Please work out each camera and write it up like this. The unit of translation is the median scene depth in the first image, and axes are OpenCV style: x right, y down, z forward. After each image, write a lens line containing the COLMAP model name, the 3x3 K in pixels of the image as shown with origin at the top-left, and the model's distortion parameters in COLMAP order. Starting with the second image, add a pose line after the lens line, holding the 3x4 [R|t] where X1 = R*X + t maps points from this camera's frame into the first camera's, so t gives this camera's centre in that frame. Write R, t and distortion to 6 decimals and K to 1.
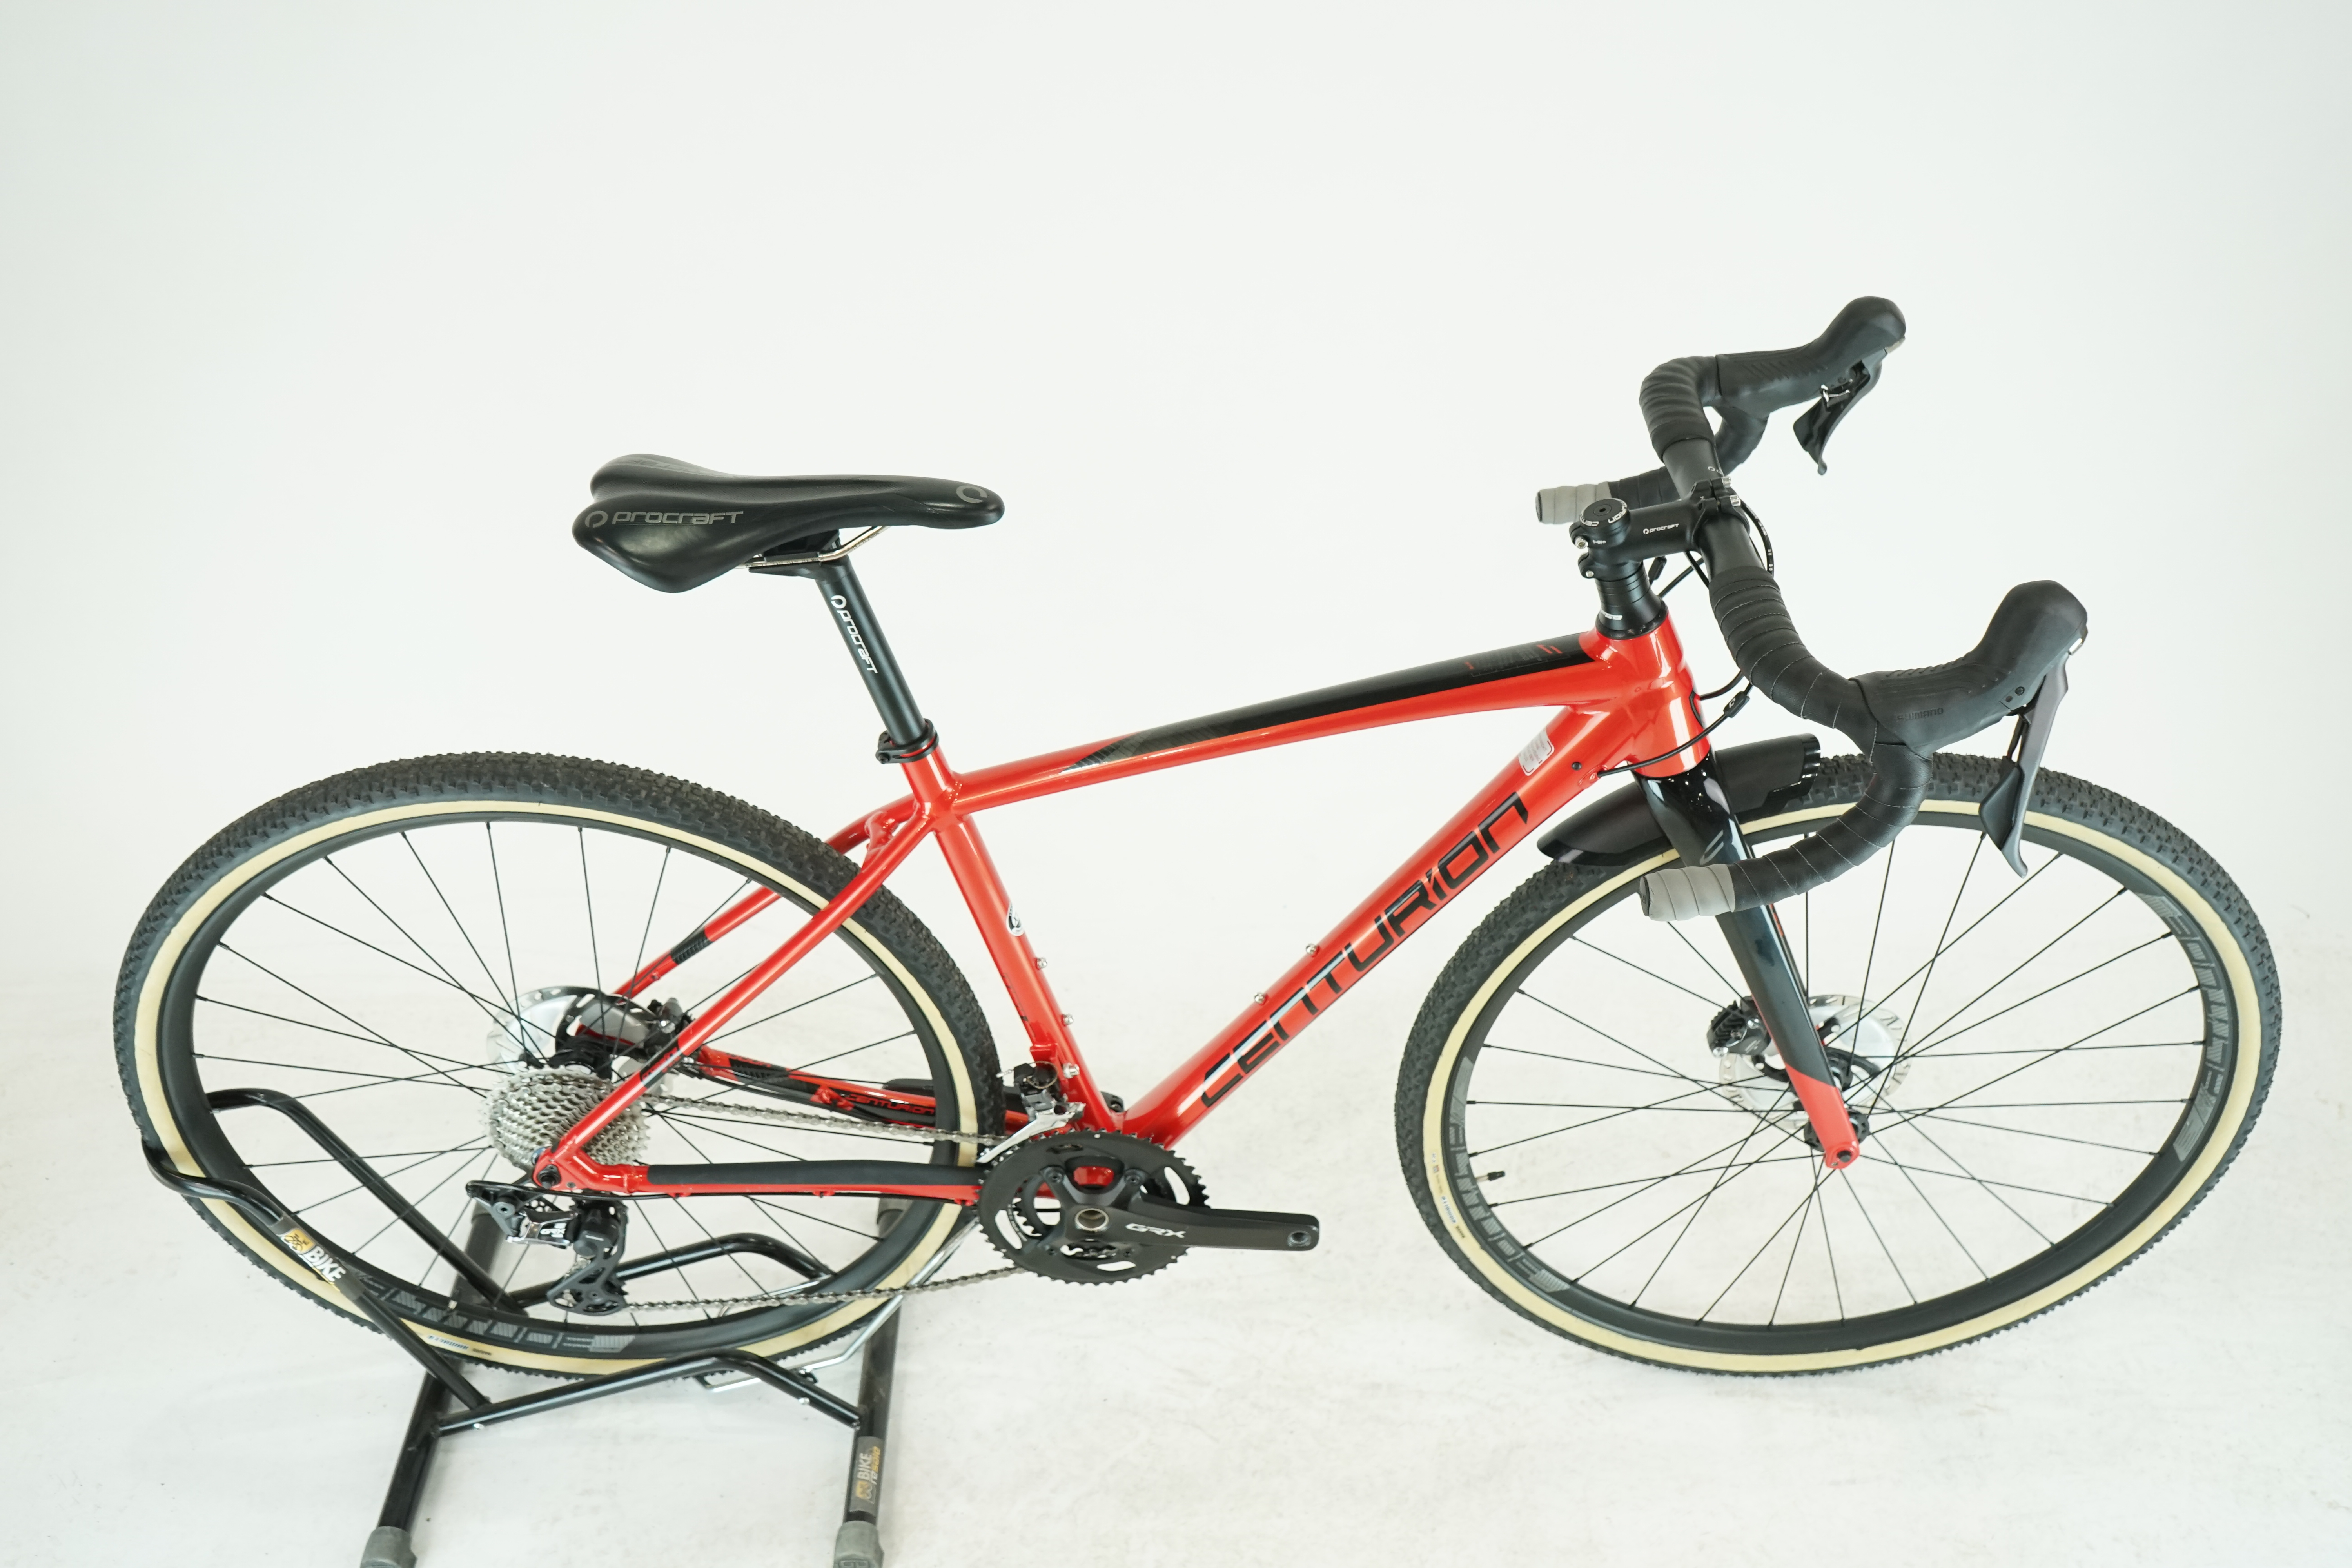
lens RADIAL K [[2186.4, 0, 1183.4], [0, 2186.4, 778.9], [0, 0, 1]] dist [0.008002, 0.000000]
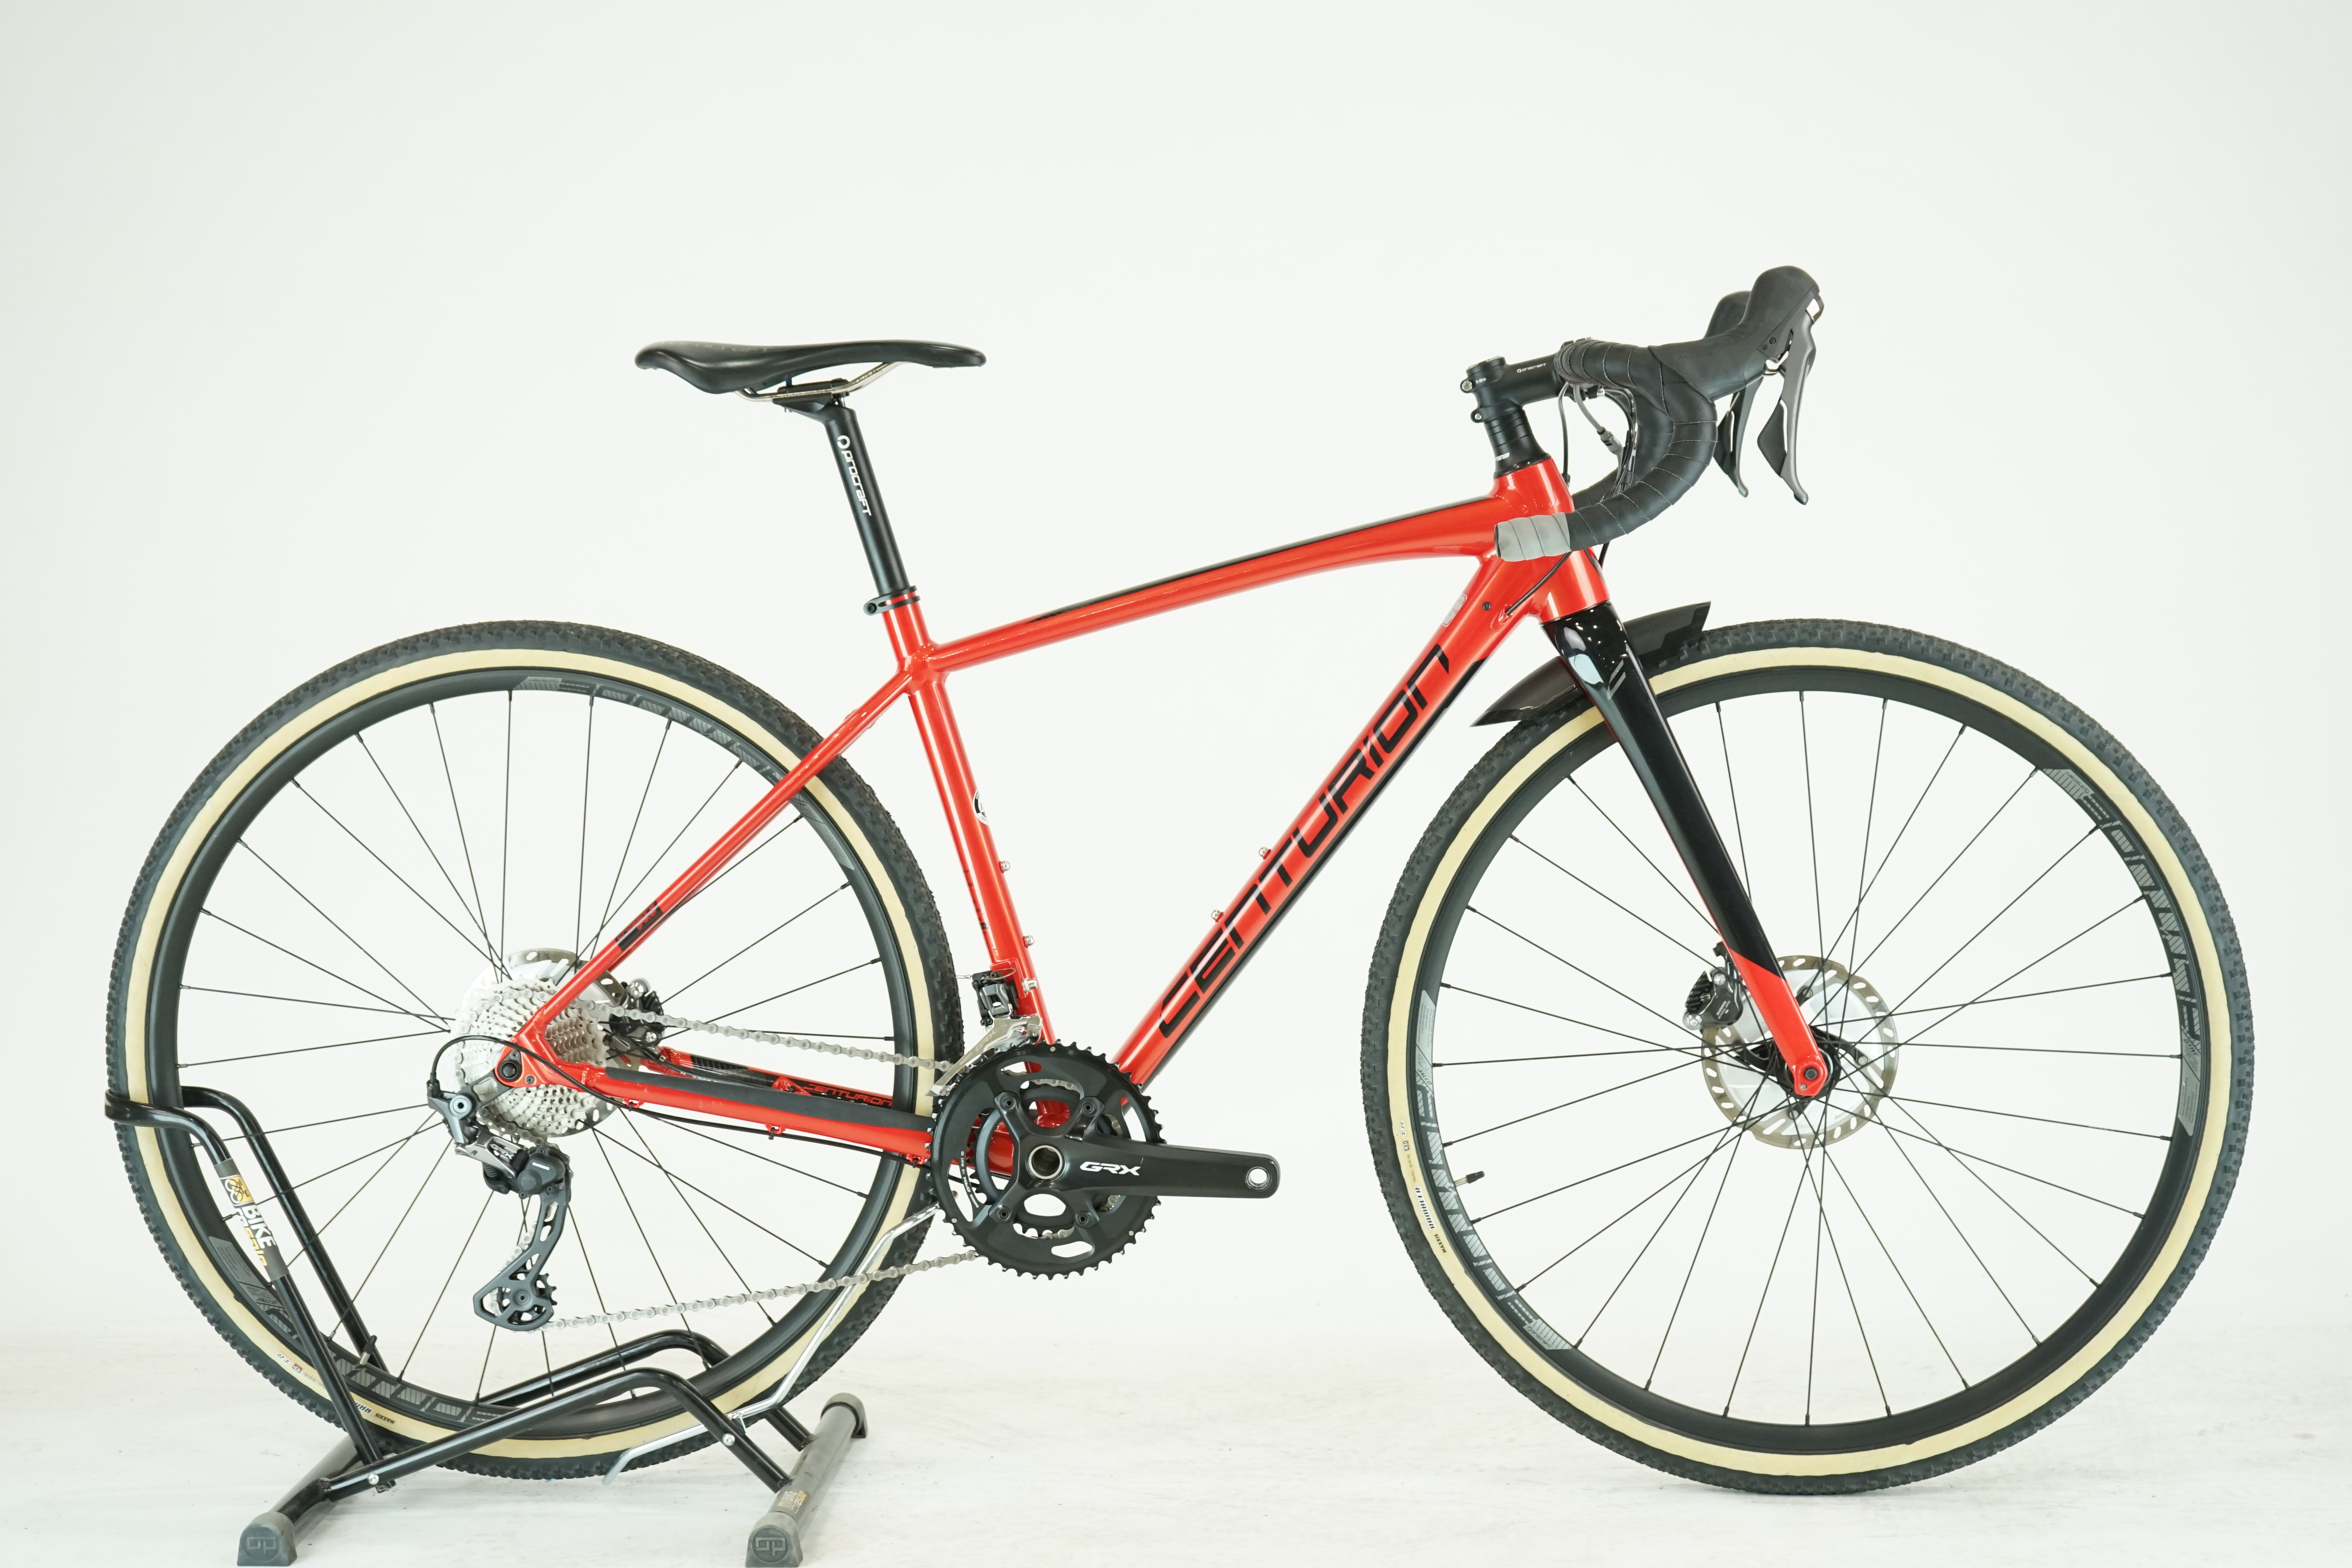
lens RADIAL K [[3951.0, 0, 1164.0], [0, 3951.0, 781.6], [0, 0, 1]] dist [-0.001546, 0.000000]
pose [[0.997413, -0.009715, -0.071220, 0.141386], [-0.031385, 0.832525, -0.553097, 1.061509], [0.064666, 0.553902, 0.830067, -0.563492]]
